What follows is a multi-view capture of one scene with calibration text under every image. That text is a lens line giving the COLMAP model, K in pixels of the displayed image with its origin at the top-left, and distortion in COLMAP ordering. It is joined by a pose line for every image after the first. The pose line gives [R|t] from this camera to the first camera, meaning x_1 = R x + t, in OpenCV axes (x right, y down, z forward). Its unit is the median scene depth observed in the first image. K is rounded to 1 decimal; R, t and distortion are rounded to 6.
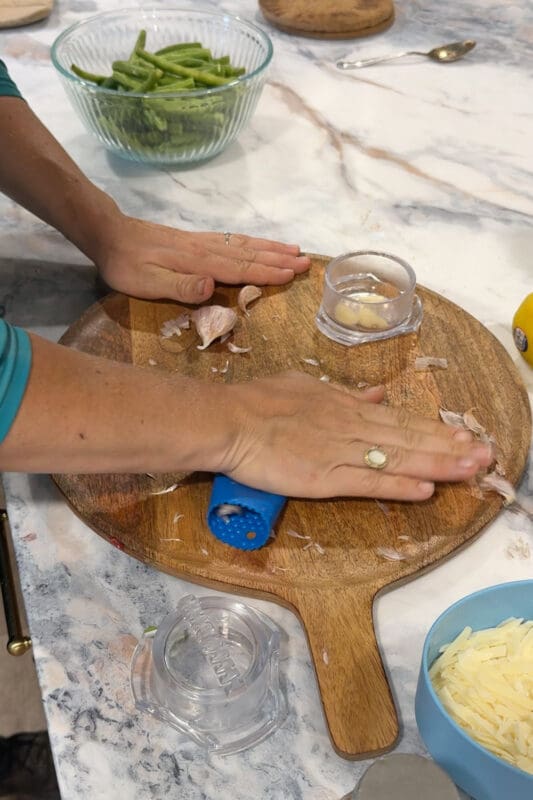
lens RADIAL K [[902.9, 0, 253.6], [0, 902.9, 328.2], [0, 0, 1]] dist [0.003538, -0.035941]
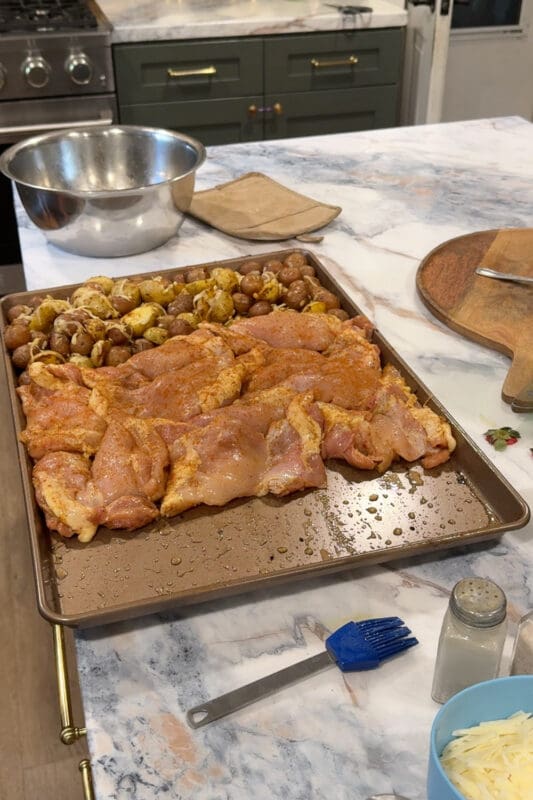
lens RADIAL K [[901.3, 0, 257.0], [0, 901.3, 332.3], [0, 0, 1]] dist [0.004906, -0.041364]
pose [[0.997433, 0.005196, -0.071416, 0.054458], [-0.018295, 0.982754, -0.184012, 0.071482], [0.069228, 0.184846, 0.980326, -0.208529]]
